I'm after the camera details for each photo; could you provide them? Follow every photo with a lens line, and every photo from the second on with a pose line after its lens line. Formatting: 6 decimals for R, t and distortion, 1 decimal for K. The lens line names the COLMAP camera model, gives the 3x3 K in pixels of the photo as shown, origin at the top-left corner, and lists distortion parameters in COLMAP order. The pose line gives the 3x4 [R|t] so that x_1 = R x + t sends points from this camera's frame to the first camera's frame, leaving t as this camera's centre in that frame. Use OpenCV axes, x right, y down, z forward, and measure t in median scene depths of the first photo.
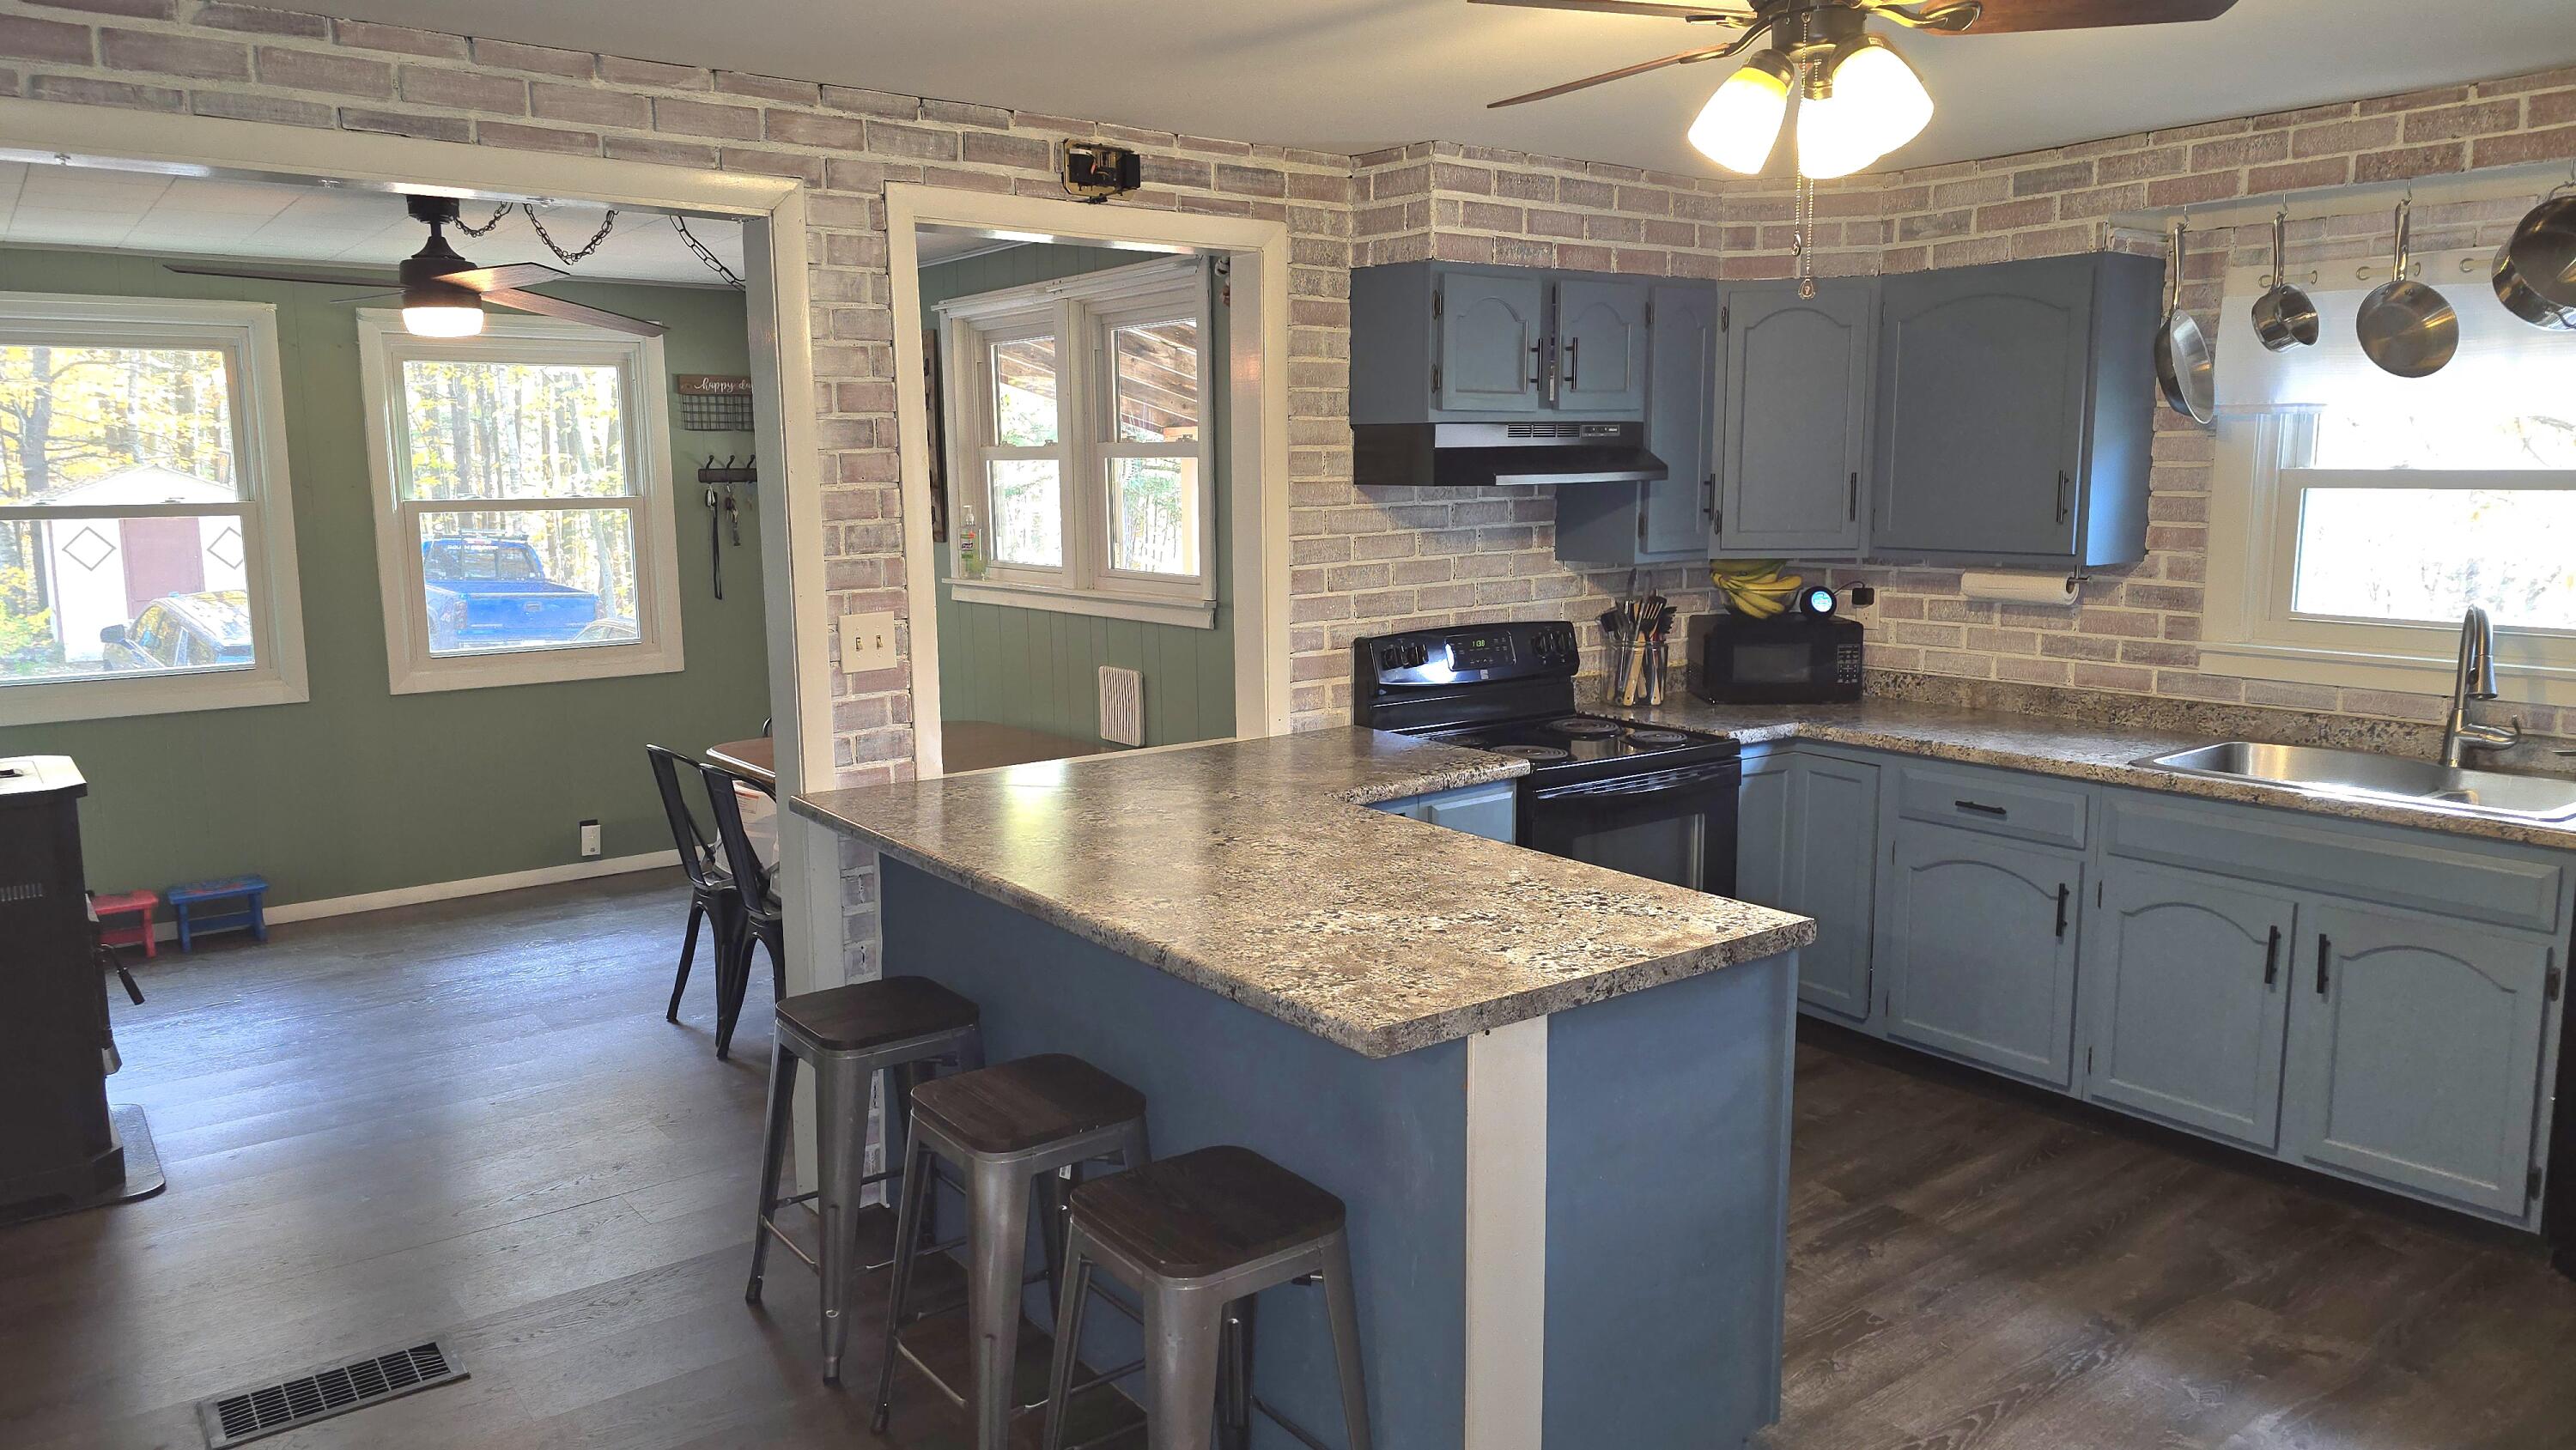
lens RADIAL K [[1714.6, 0, 1266.1], [0, 1714.6, 717.5], [0, 0, 1]] dist [0.058501, -0.056451]
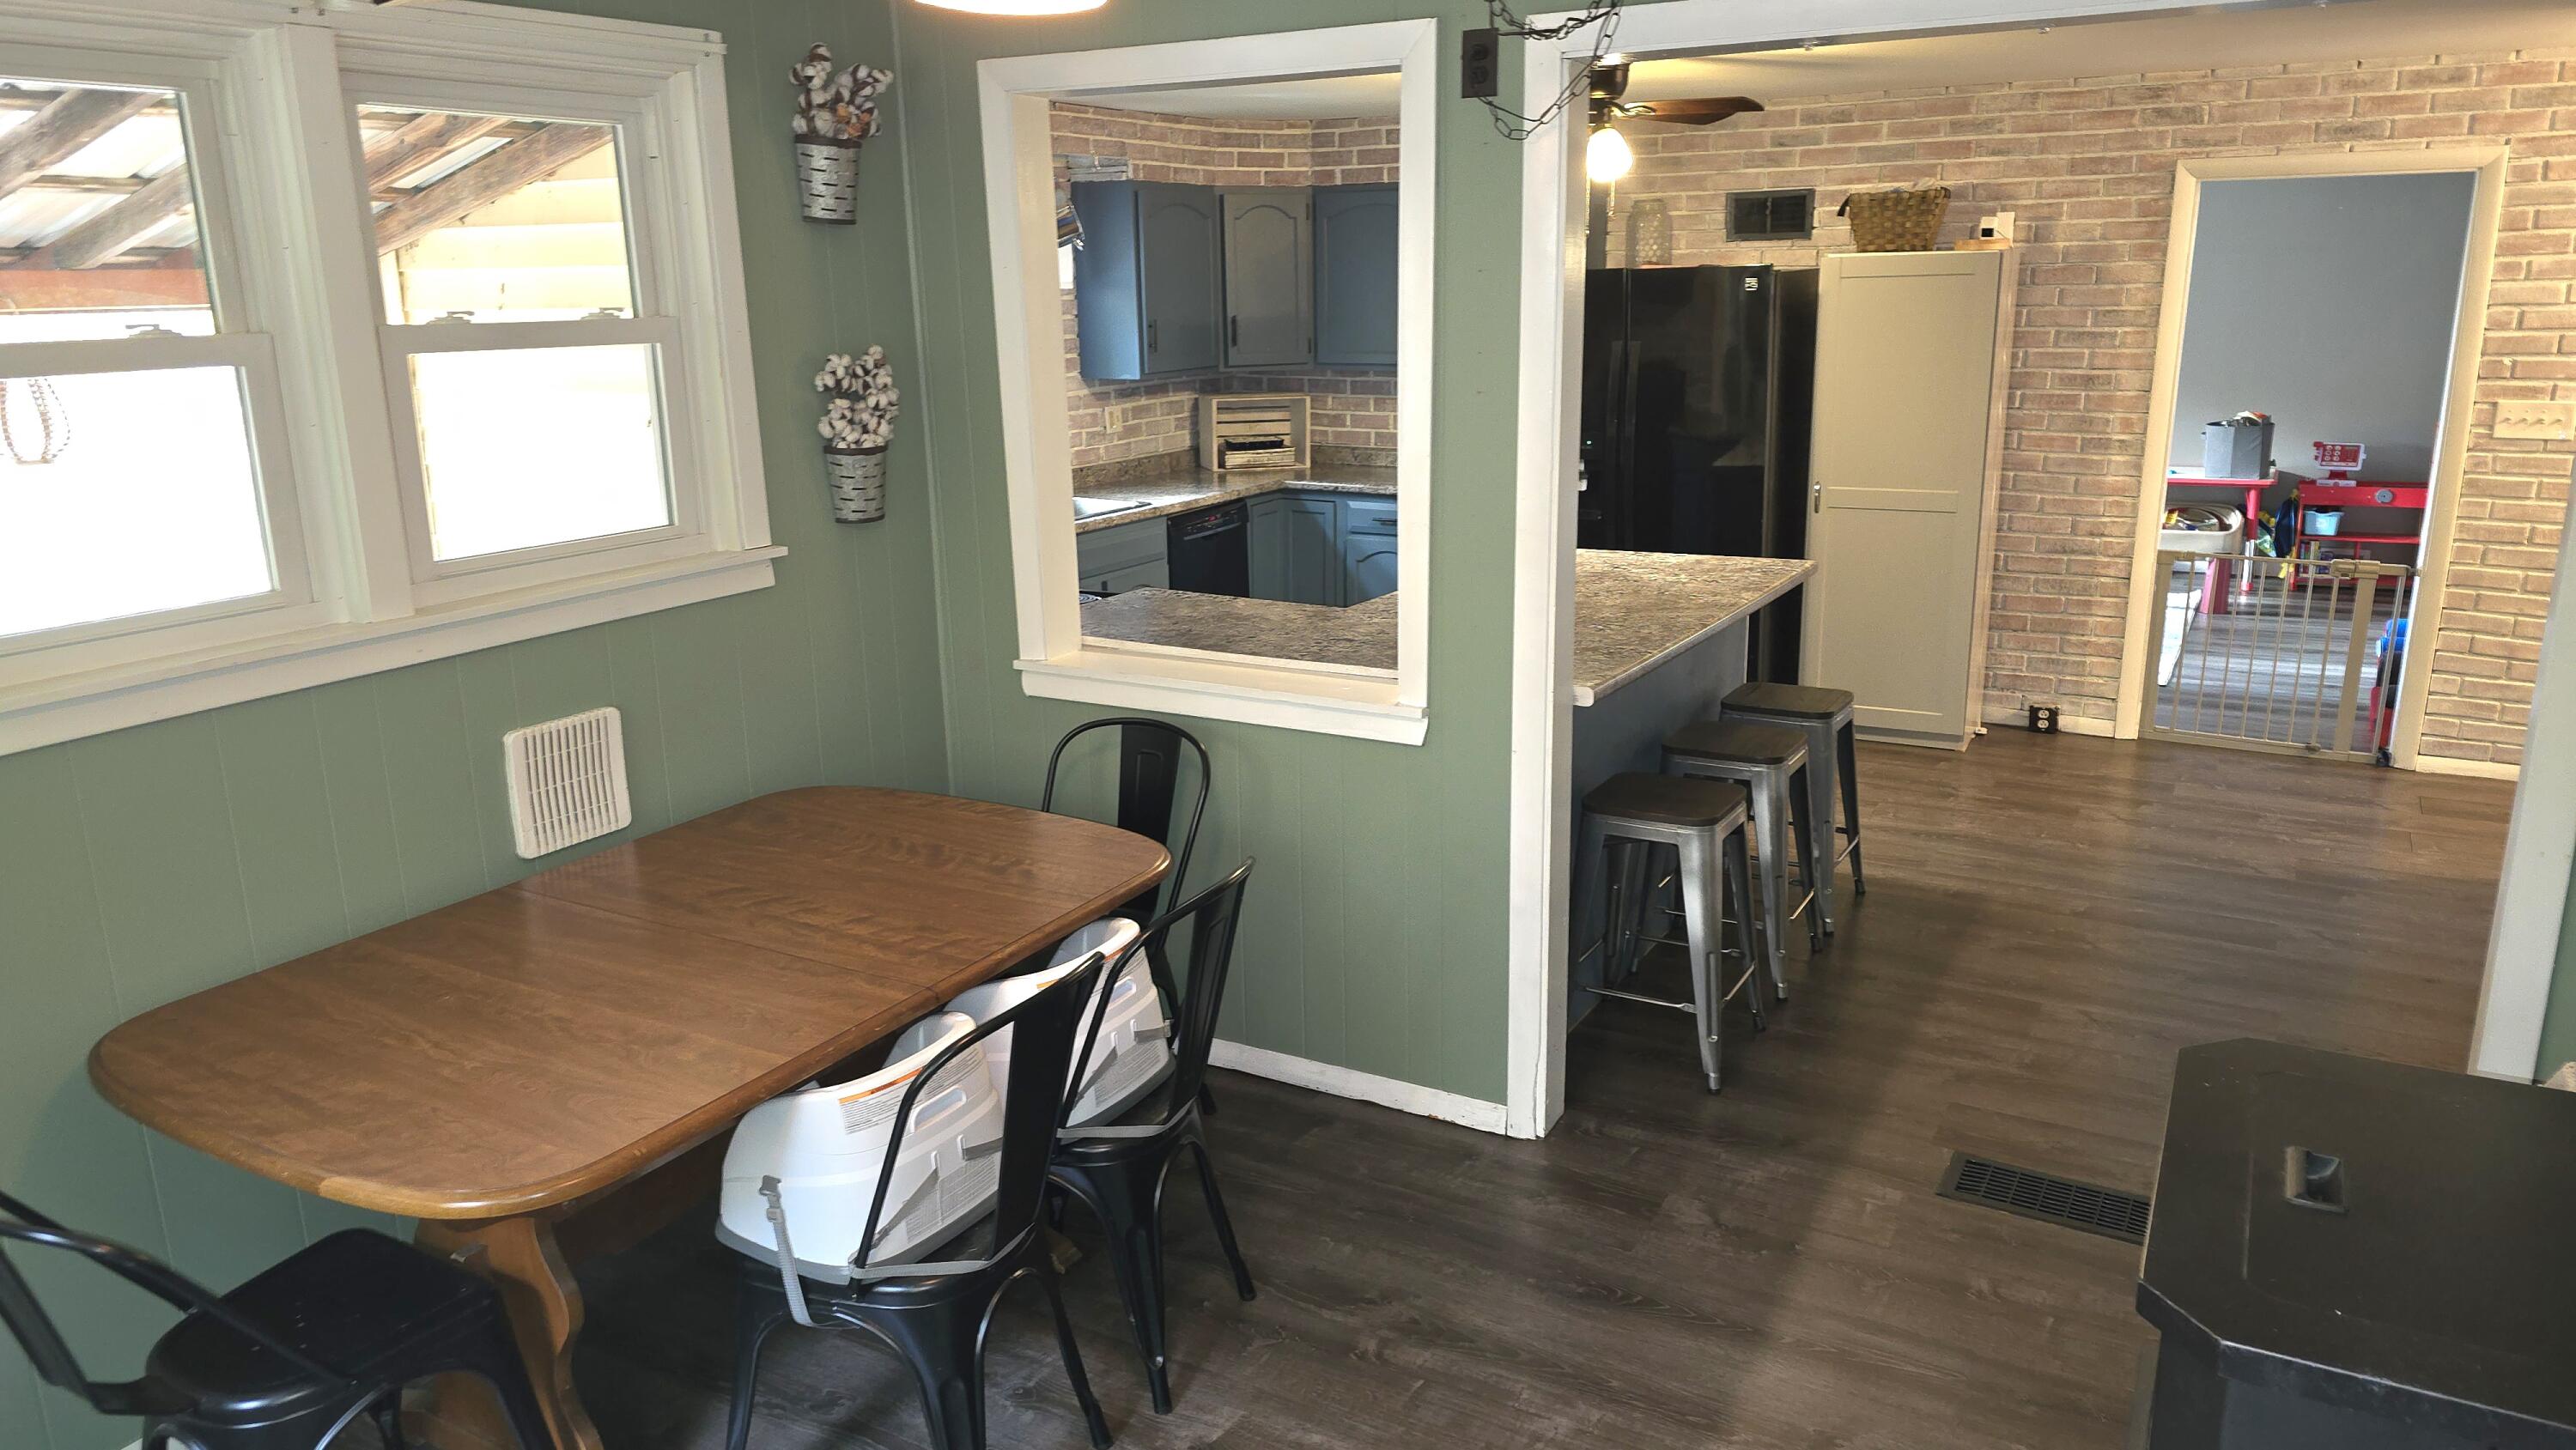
lens RADIAL K [[1714.6, 0, 1293.3], [0, 1714.6, 726.0], [0, 0, 1]] dist [0.058501, -0.056451]
pose [[-0.391185, -0.220615, 0.893478, -0.948473], [0.152635, 0.941845, 0.299385, -0.220168], [-0.907566, 0.253491, -0.334762, 1.308287]]
